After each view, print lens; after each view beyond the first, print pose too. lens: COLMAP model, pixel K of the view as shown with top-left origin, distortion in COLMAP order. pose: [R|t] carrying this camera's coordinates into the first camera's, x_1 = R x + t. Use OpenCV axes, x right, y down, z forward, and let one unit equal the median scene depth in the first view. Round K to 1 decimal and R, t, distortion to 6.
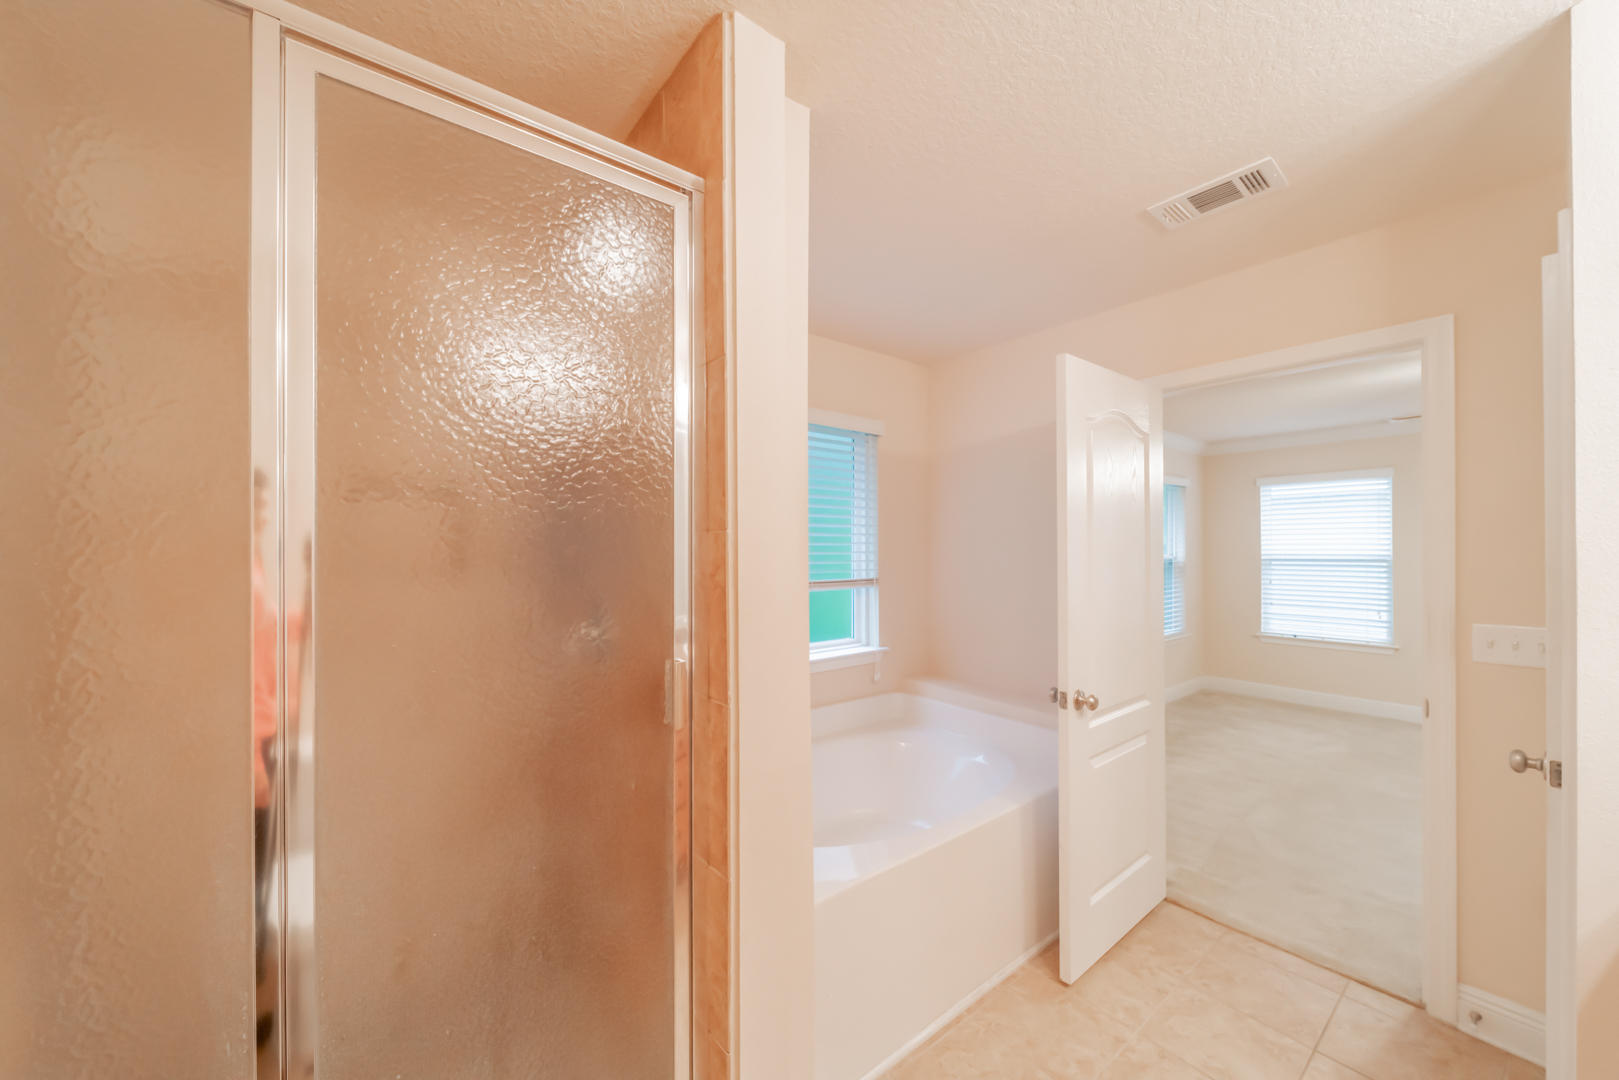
lens RADIAL K [[585.6, 0, 802.8], [0, 585.6, 561.1], [0, 0, 1]] dist [-0.001458, -0.000311]
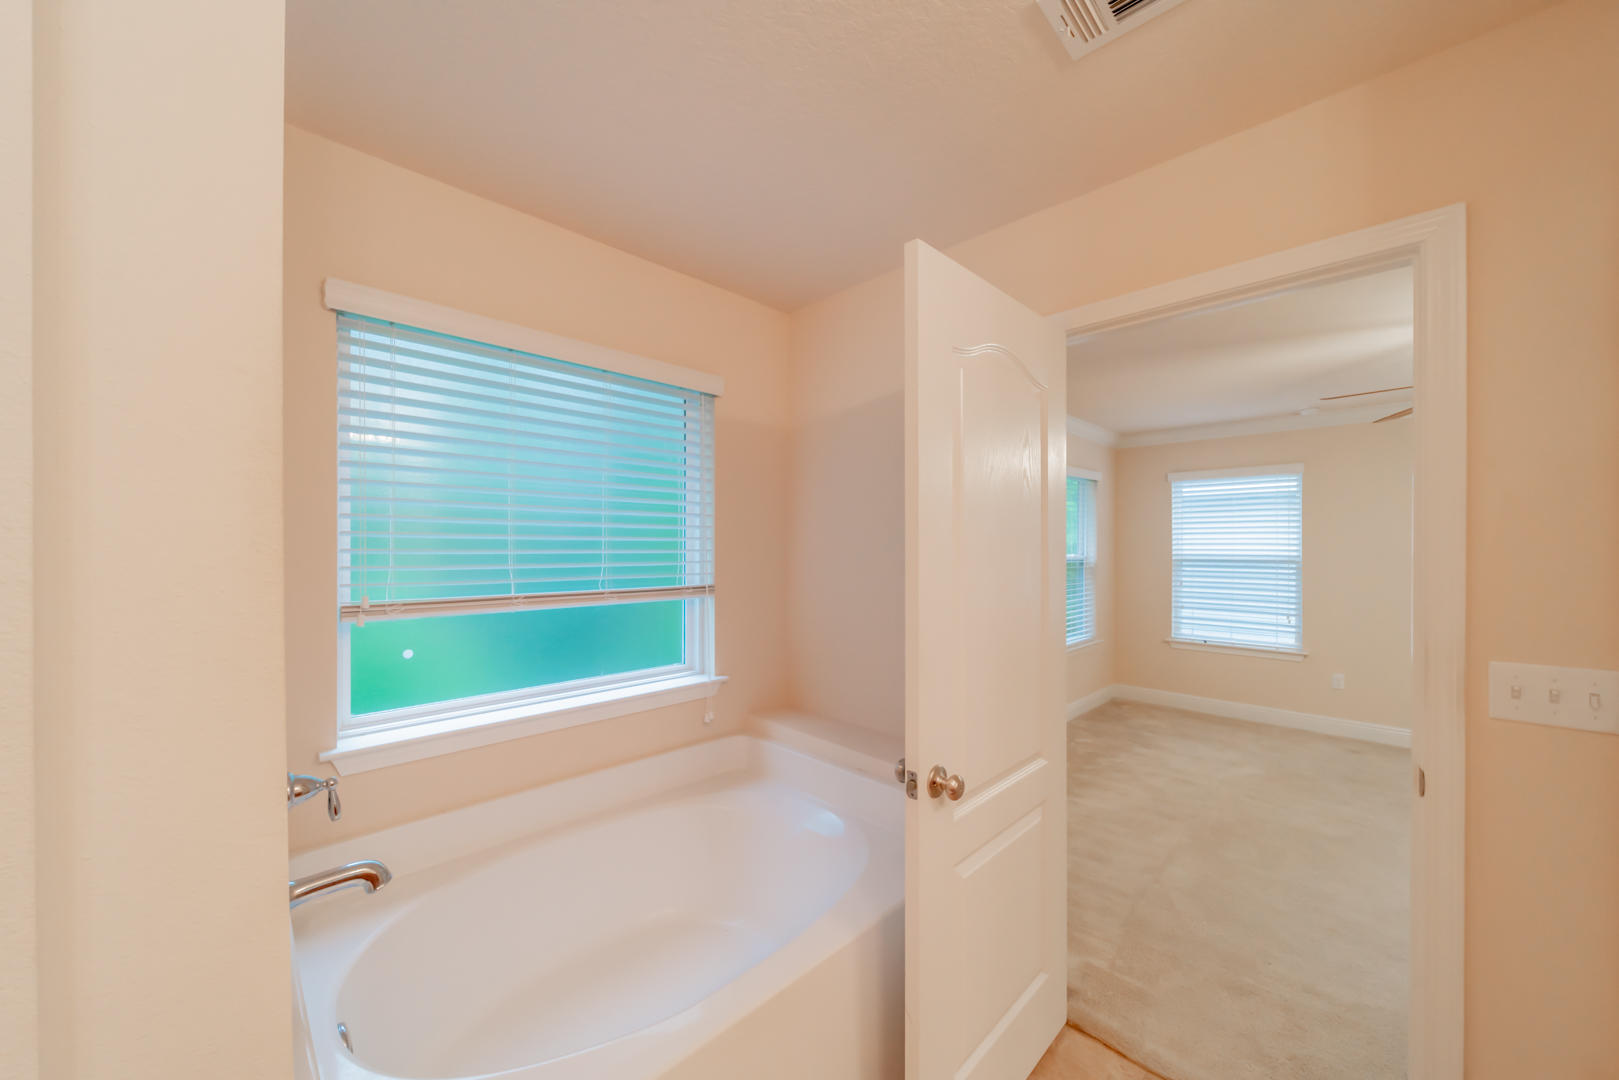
lens RADIAL K [[594.5, 0, 805.9], [0, 594.5, 561.7], [0, 0, 1]] dist [0.000251, -0.000181]
pose [[0.992547, 0.002720, 0.121830, 0.150776], [-0.003353, 0.999982, 0.004991, -0.004756], [-0.121814, -0.005362, 0.992538, 0.224194]]
